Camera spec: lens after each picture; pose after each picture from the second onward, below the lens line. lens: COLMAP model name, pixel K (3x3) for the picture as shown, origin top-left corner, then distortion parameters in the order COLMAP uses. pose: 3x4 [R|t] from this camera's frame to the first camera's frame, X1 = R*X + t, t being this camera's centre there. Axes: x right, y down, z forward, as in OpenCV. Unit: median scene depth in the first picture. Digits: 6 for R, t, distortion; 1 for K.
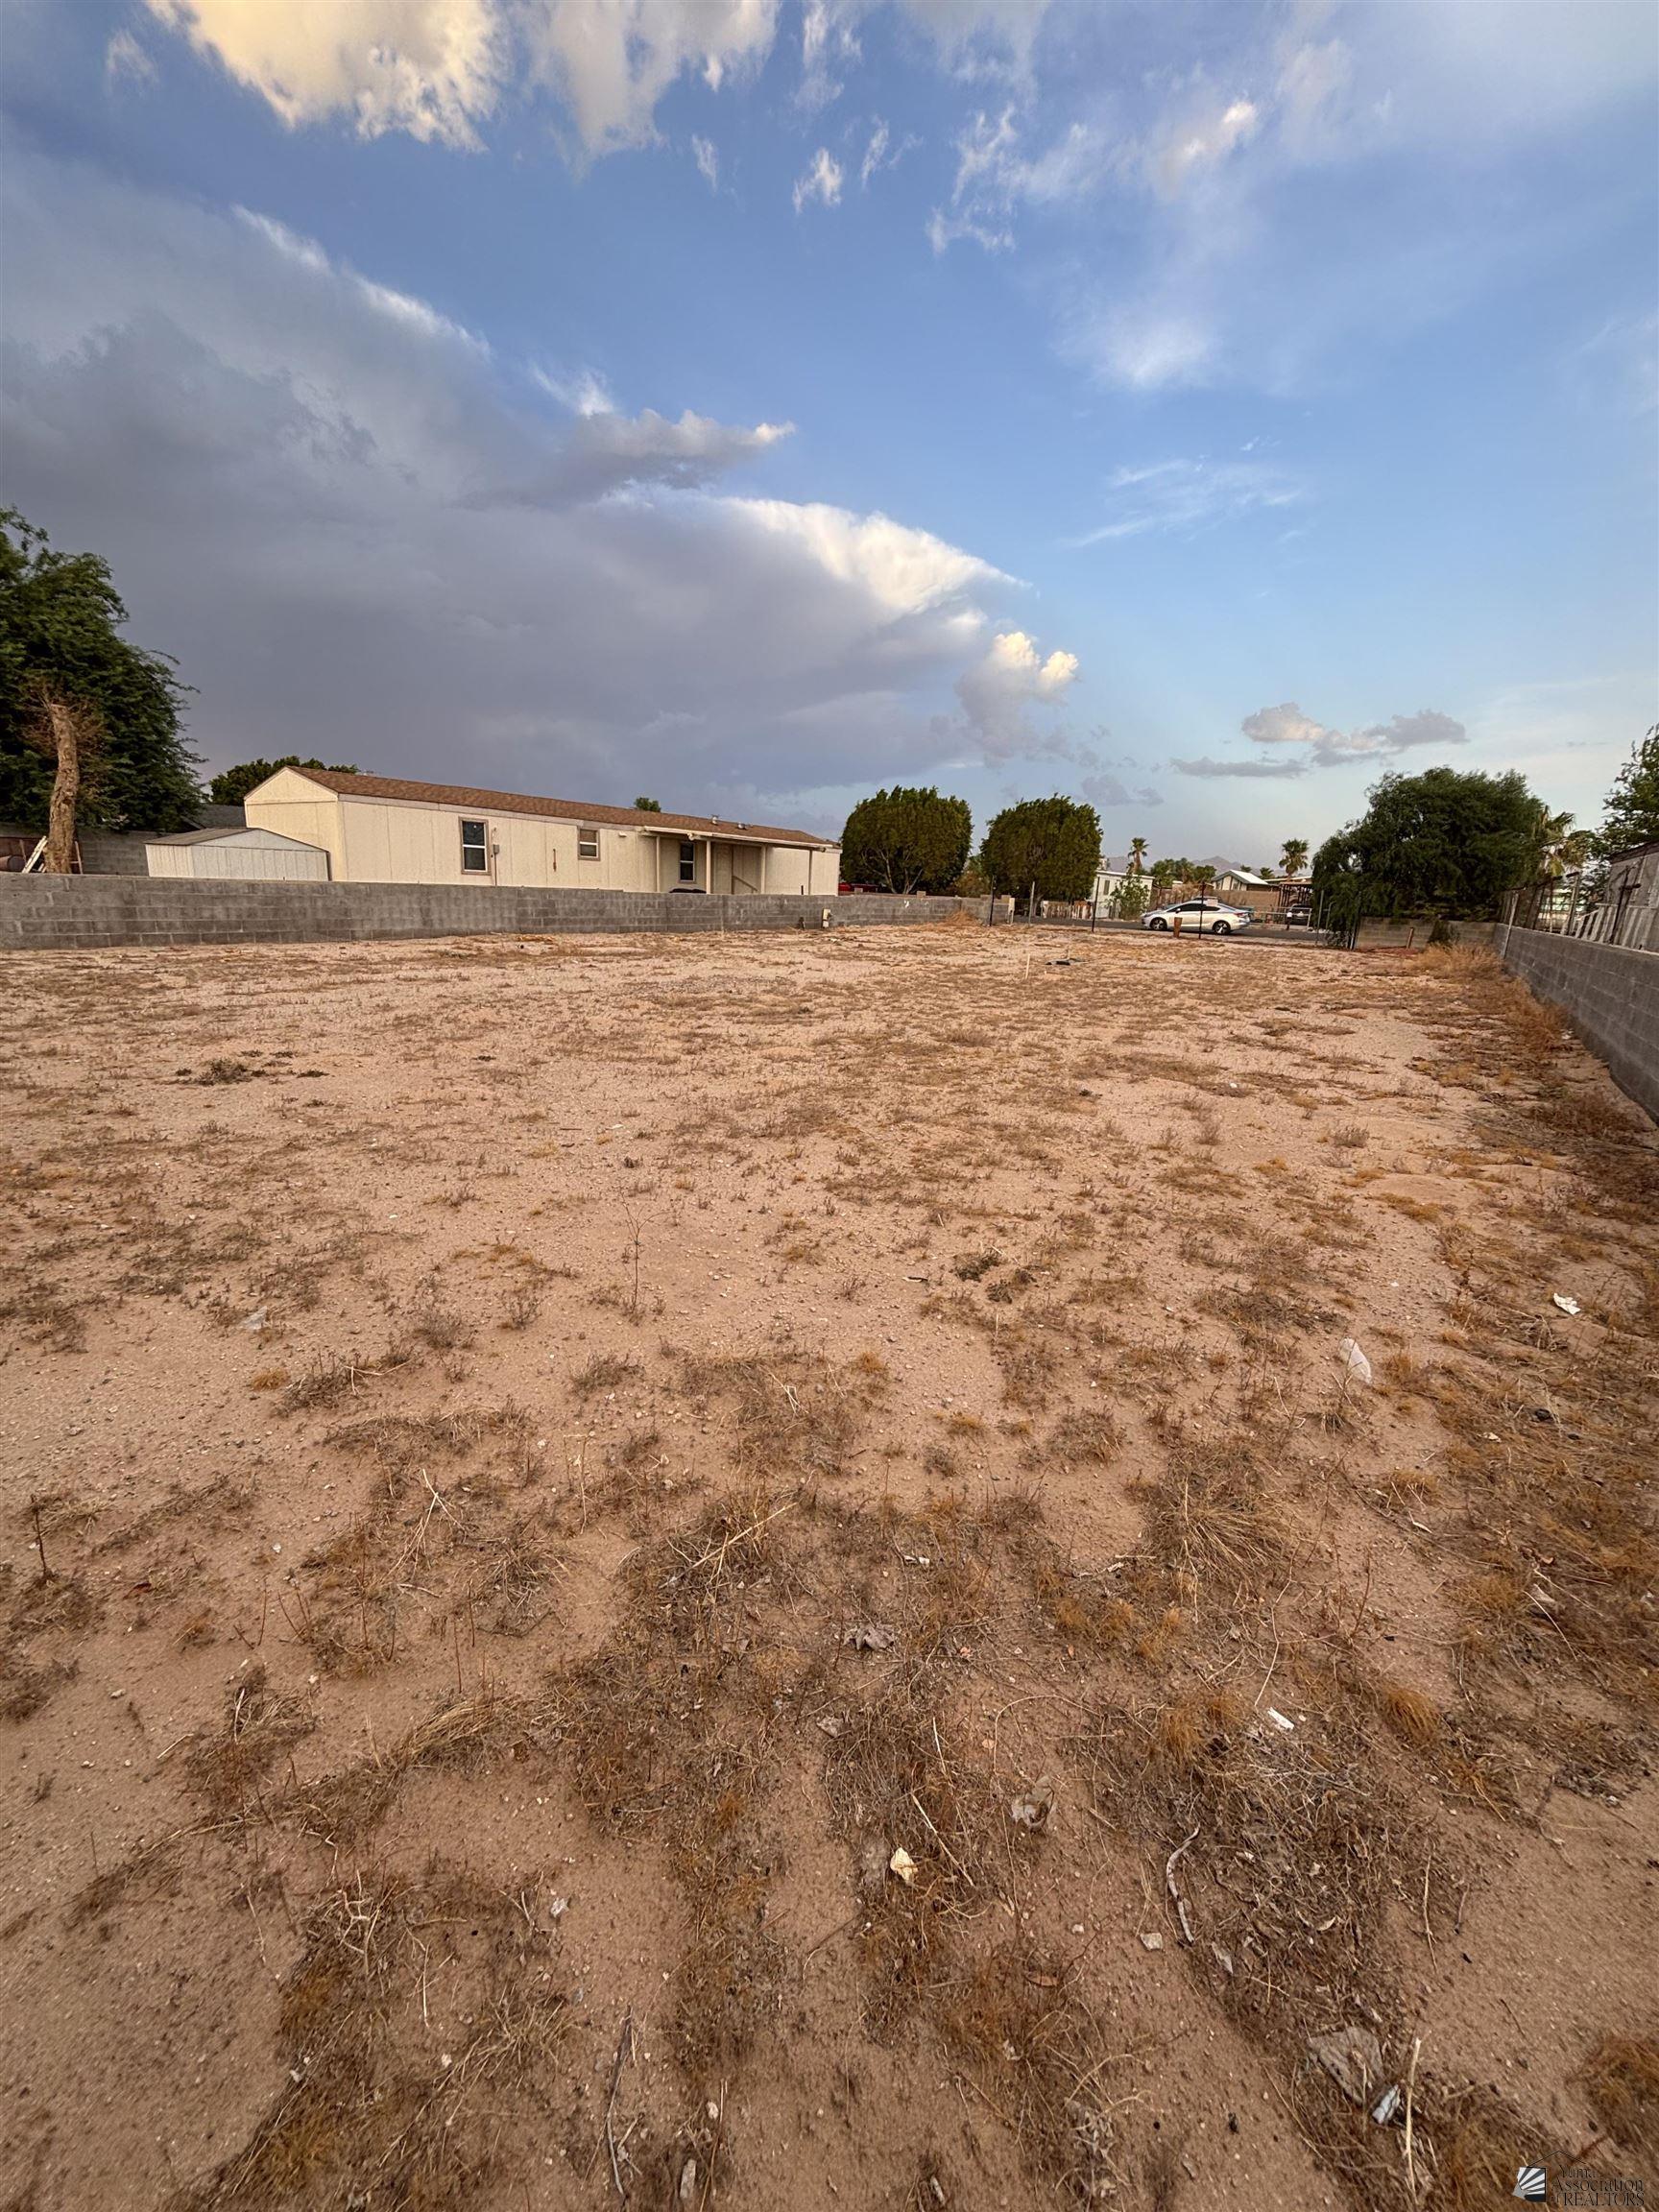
lens RADIAL K [[872.6, 0, 842.1], [0, 872.6, 1108.8], [0, 0, 1]] dist [-0.033371, 0.016993]
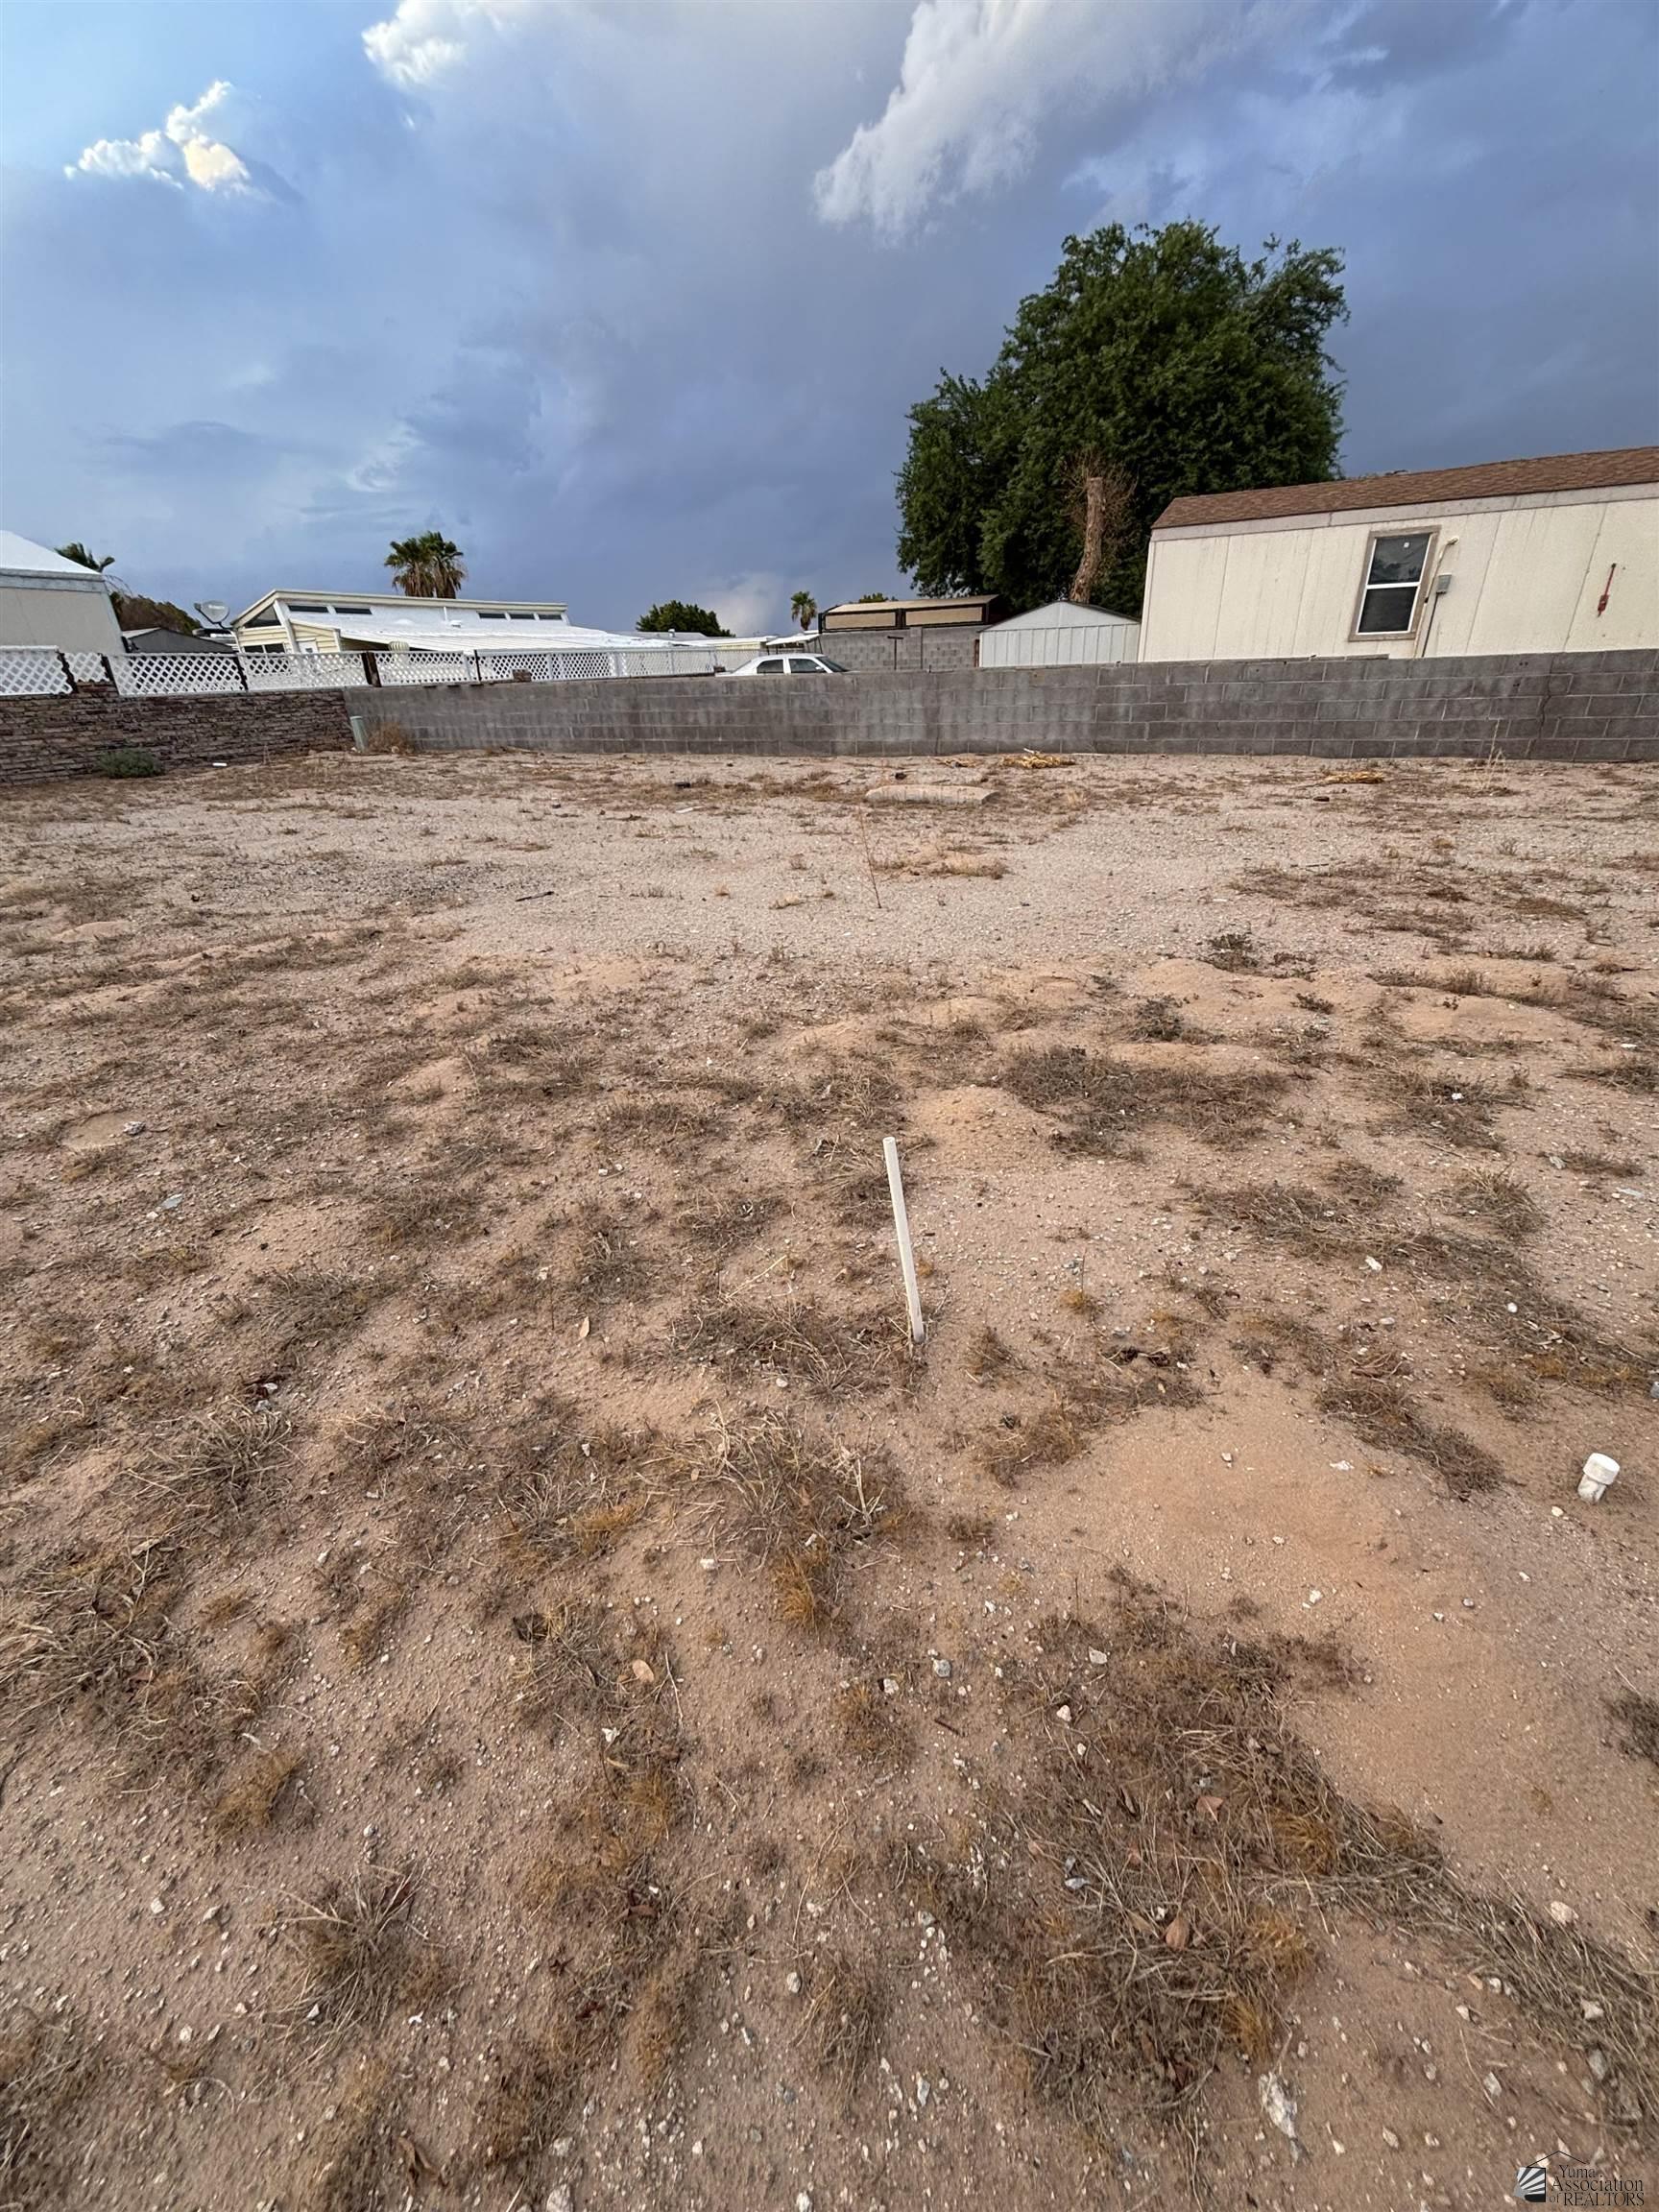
lens RADIAL K [[872.6, 0, 842.1], [0, 872.6, 1108.8], [0, 0, 1]] dist [-0.033371, 0.016993]
pose [[0.124466, 0.403984, -0.906259, 0.167565], [-0.201188, 0.904664, 0.375642, -0.123366], [0.971613, 0.135574, 0.193876, 0.550787]]
